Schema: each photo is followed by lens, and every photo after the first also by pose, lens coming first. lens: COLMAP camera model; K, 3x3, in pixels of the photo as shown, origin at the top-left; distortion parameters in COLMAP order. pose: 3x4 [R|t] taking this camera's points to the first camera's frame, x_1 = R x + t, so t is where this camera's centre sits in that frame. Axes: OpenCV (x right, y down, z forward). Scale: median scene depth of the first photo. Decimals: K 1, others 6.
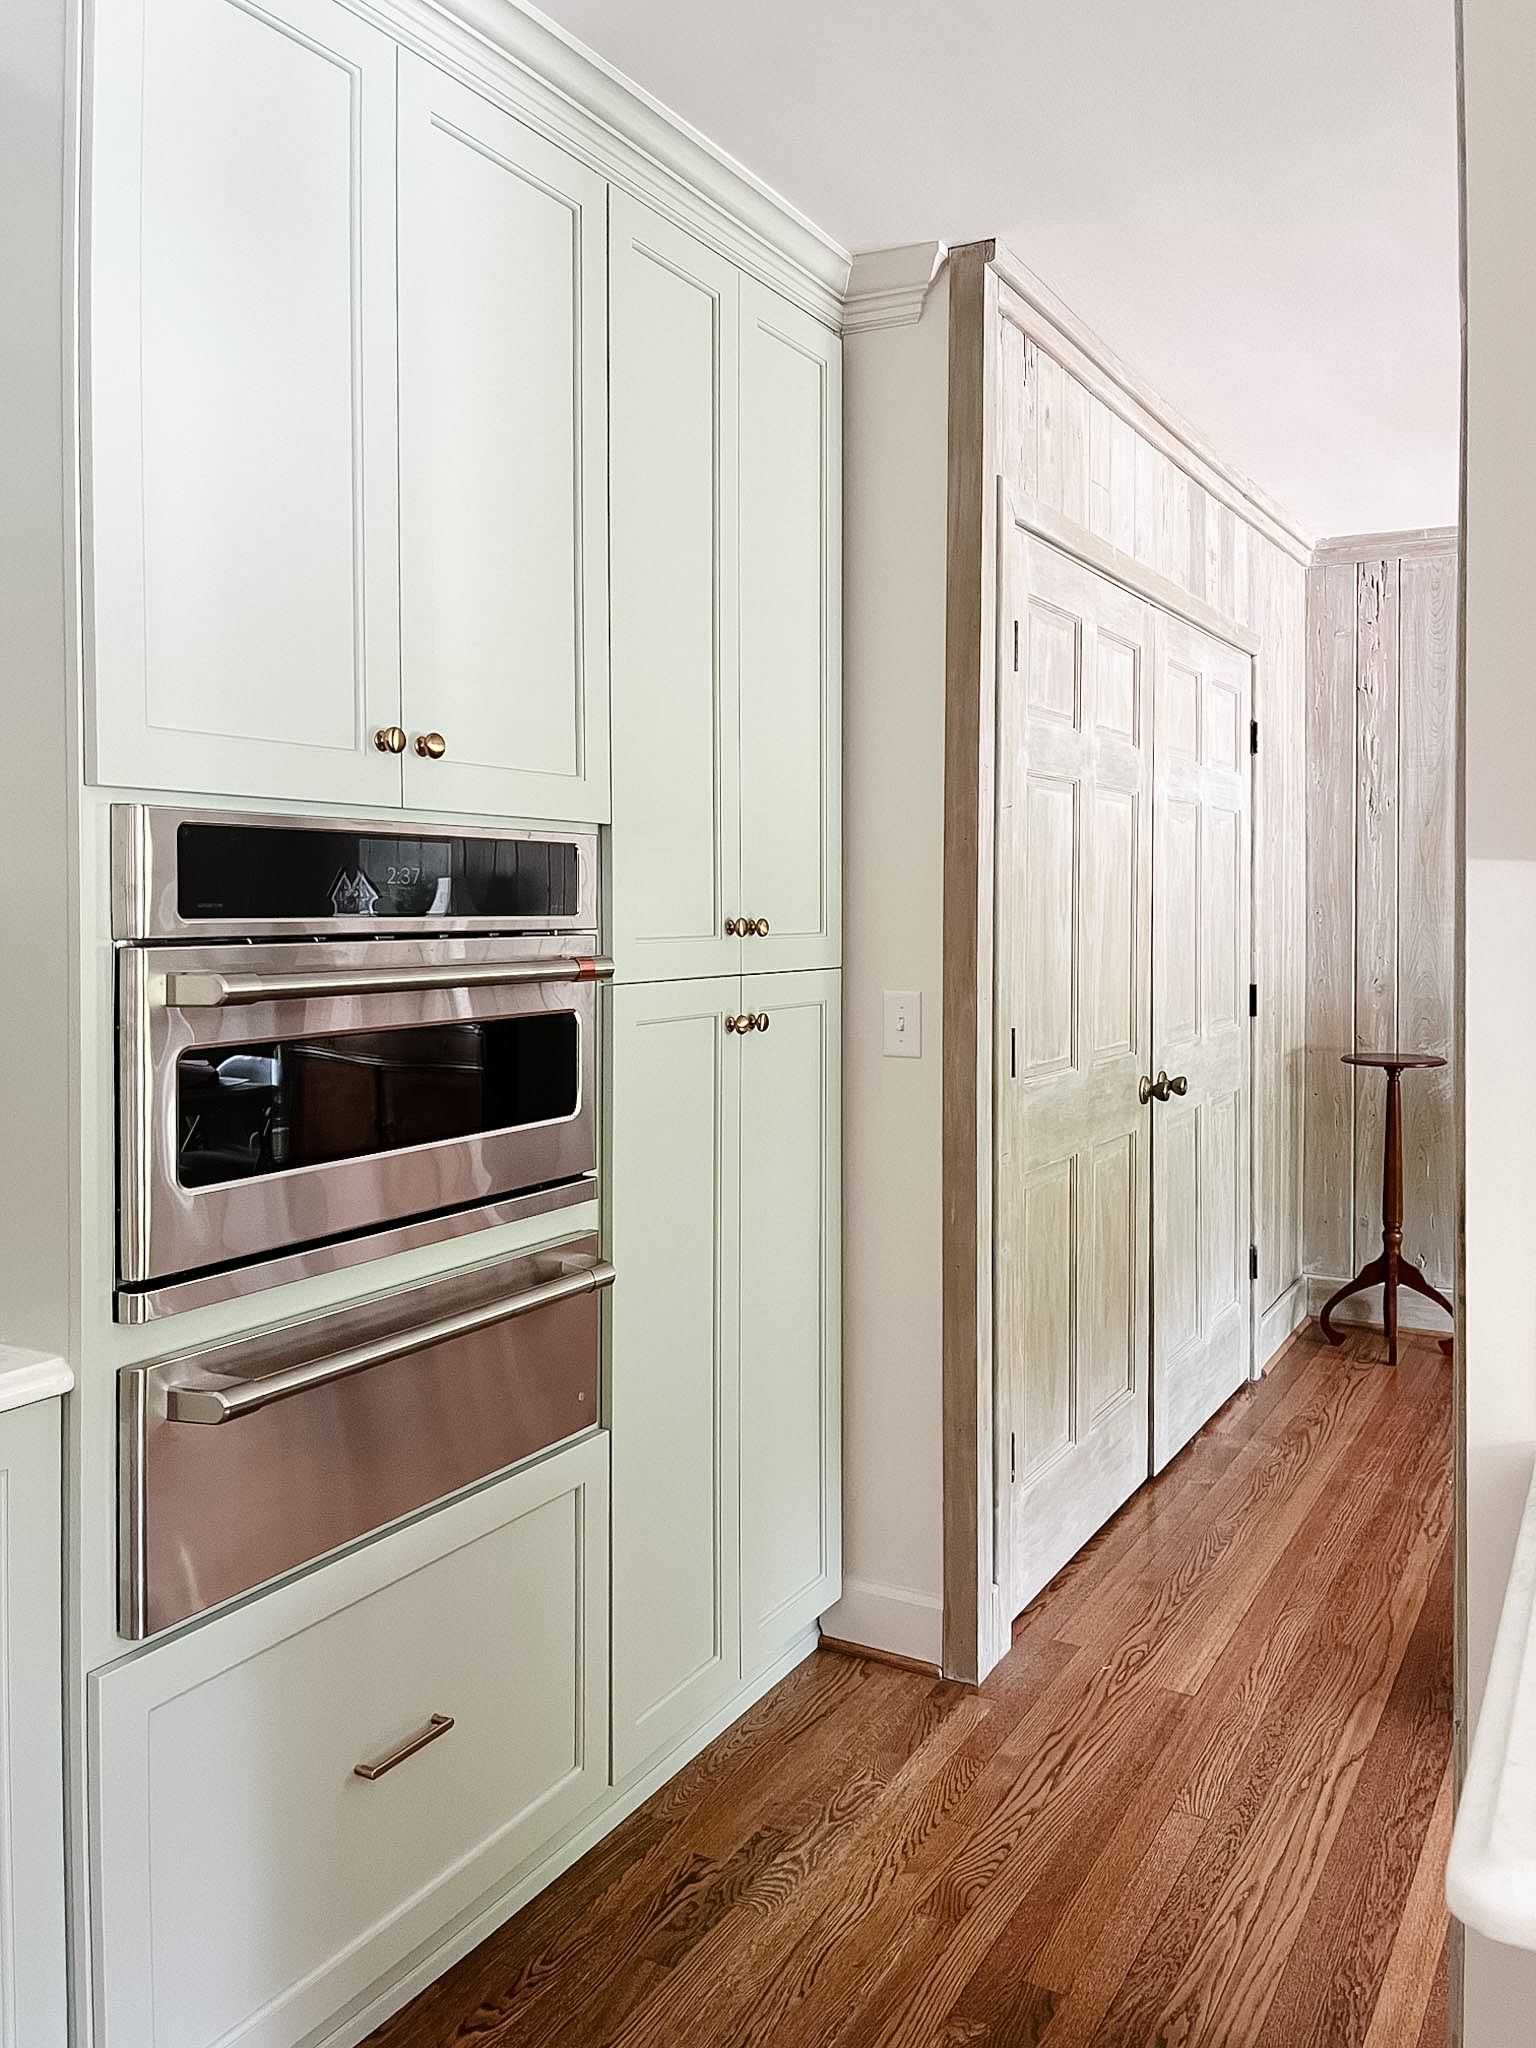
lens RADIAL K [[1566.4, 0, 768.4], [0, 1566.4, 930.4], [0, 0, 1]] dist [0.032848, -0.057170]
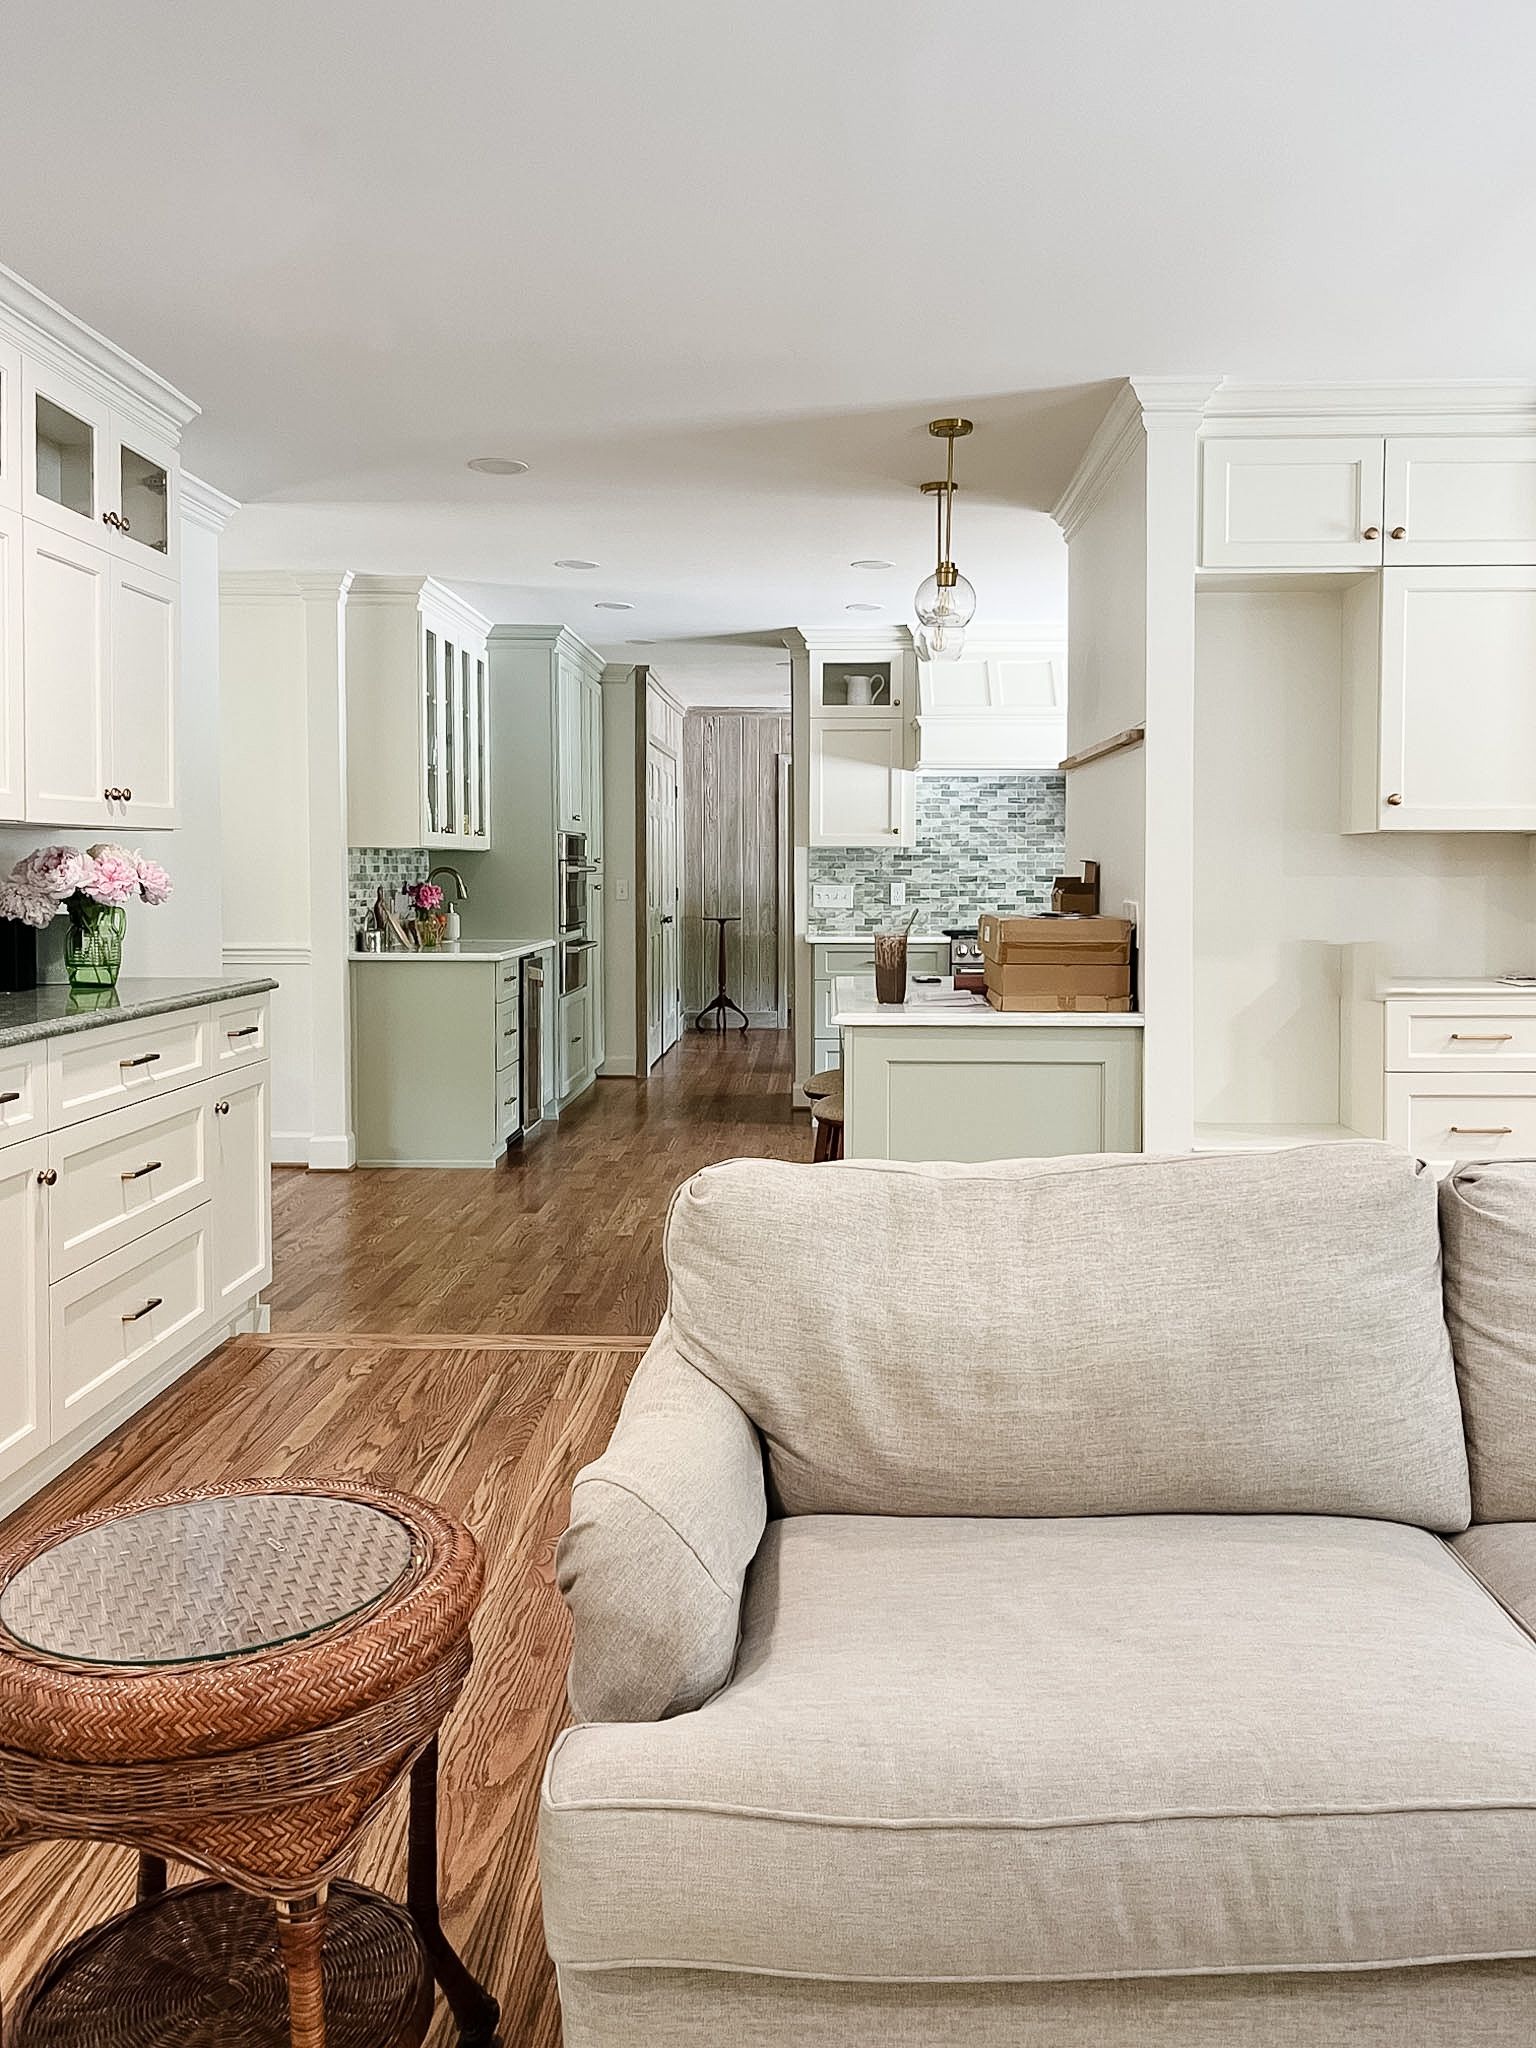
lens RADIAL K [[1592.6, 0, 813.2], [0, 1592.6, 937.6], [0, 0, 1]] dist [0.191742, -0.000829]
pose [[0.866456, -0.023813, 0.498686, -1.289500], [0.010086, 0.999493, 0.030202, 0.062388], [-0.499152, -0.021139, 0.866257, -2.213613]]
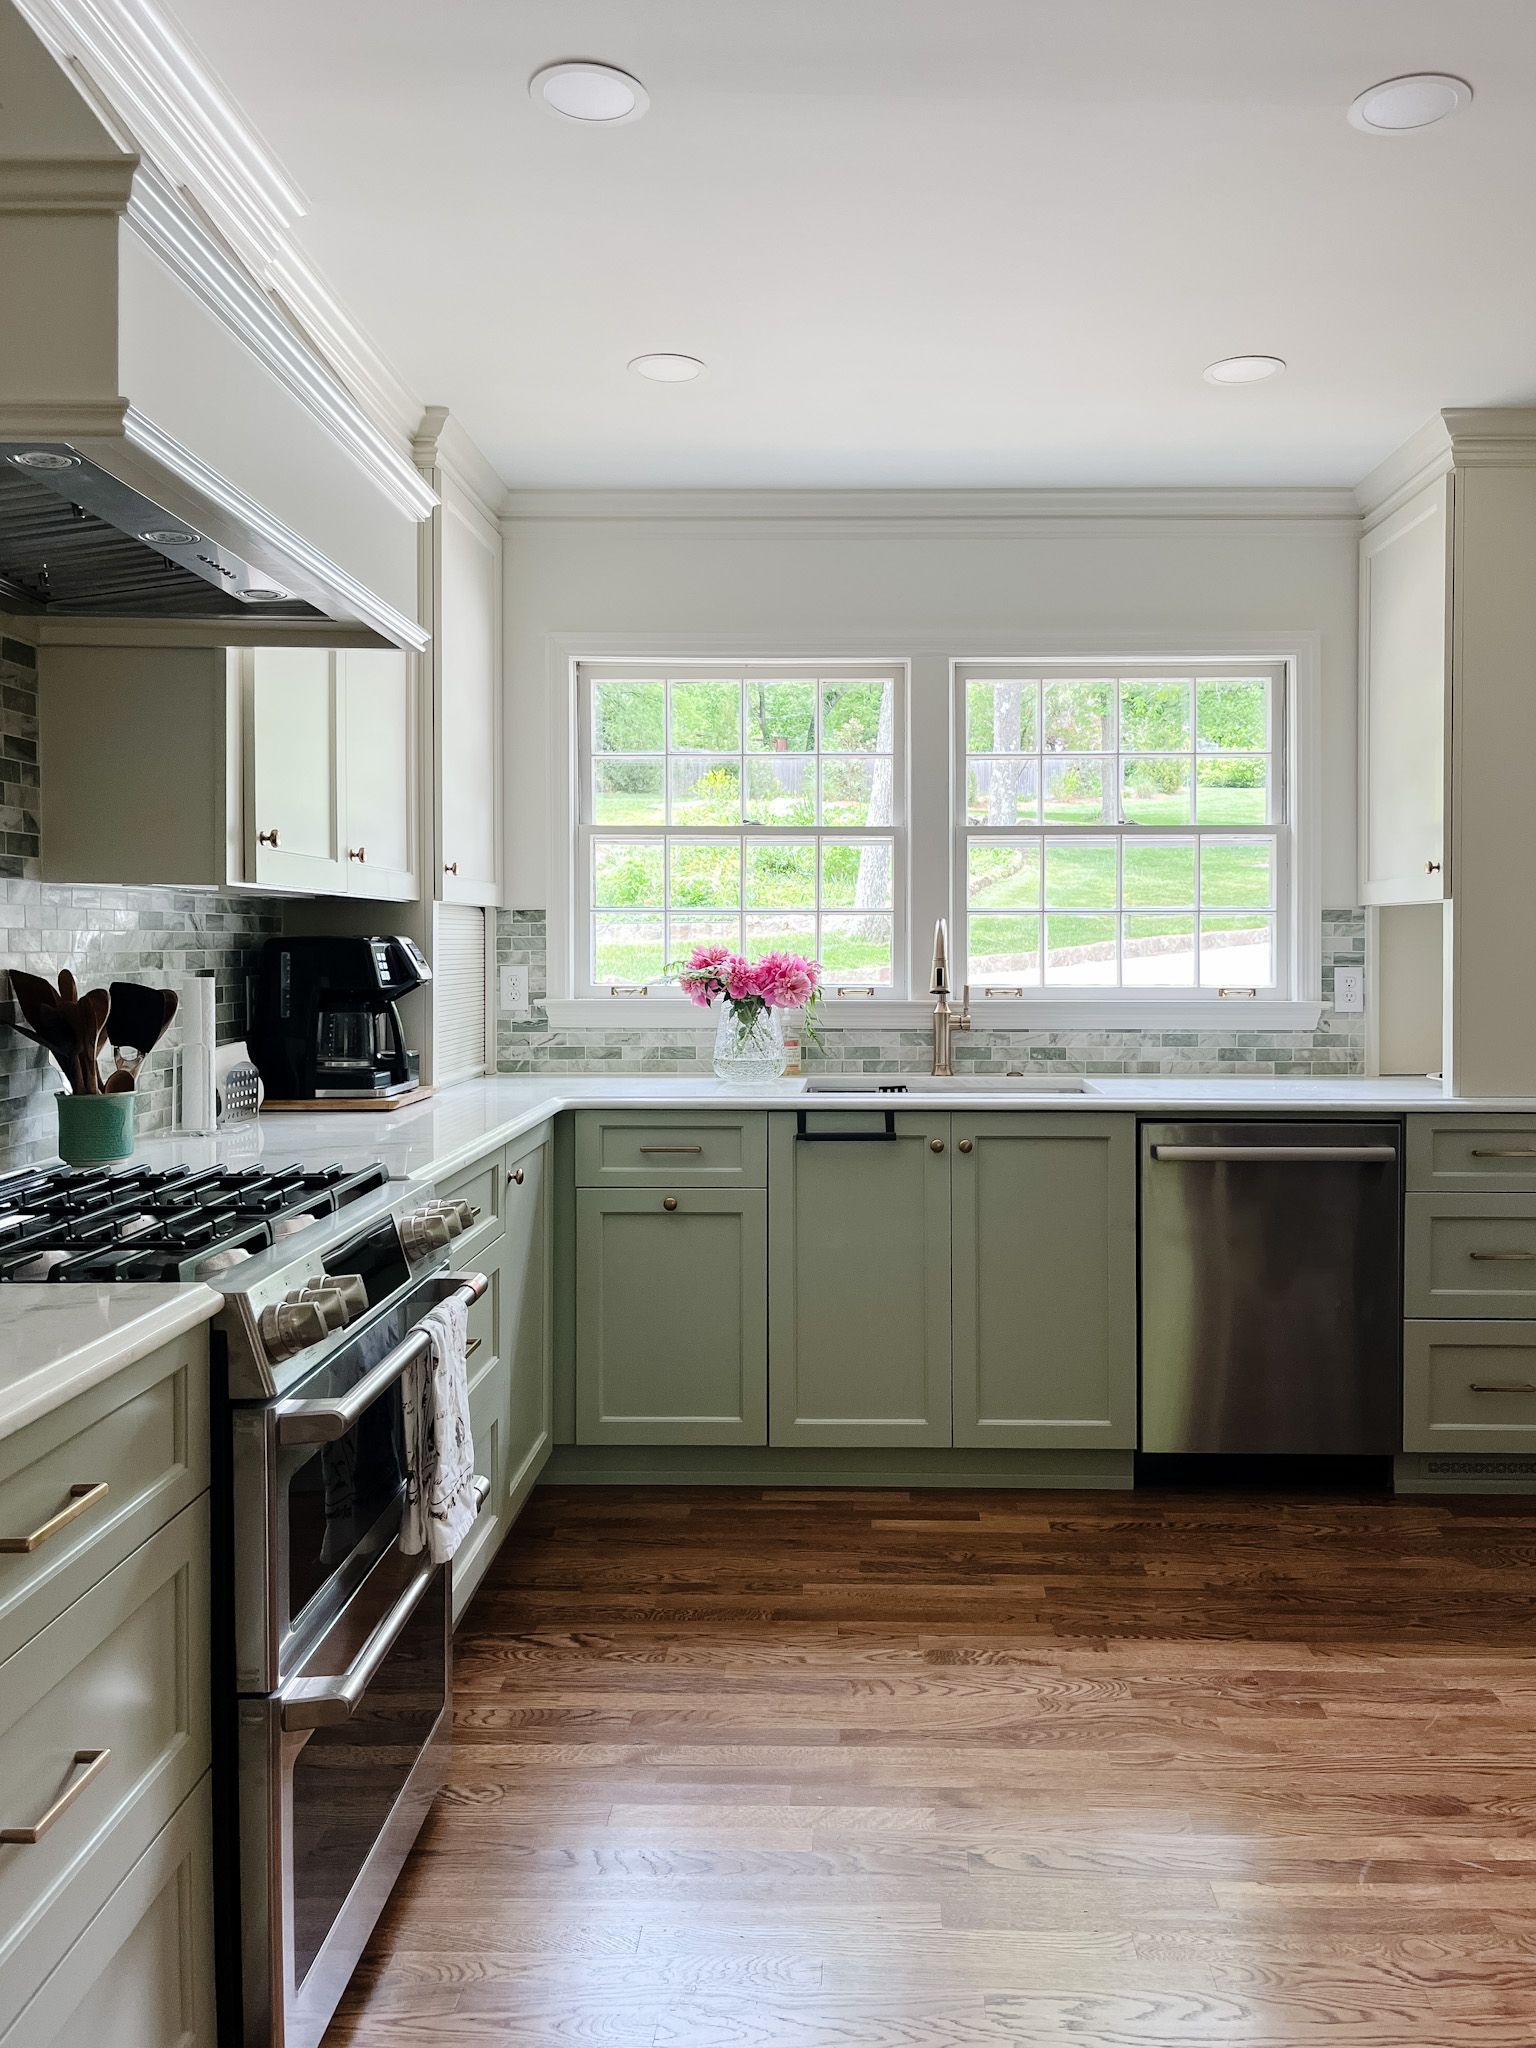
lens RADIAL K [[1568.9, 0, 840.9], [0, 1568.9, 983.8], [0, 0, 1]] dist [0.053635, -0.083283]
pose [[-0.496129, -0.024447, 0.867905, -0.299653], [0.012259, 0.999307, 0.035157, 0.019529], [-0.868162, 0.028082, -0.495485, 0.199700]]
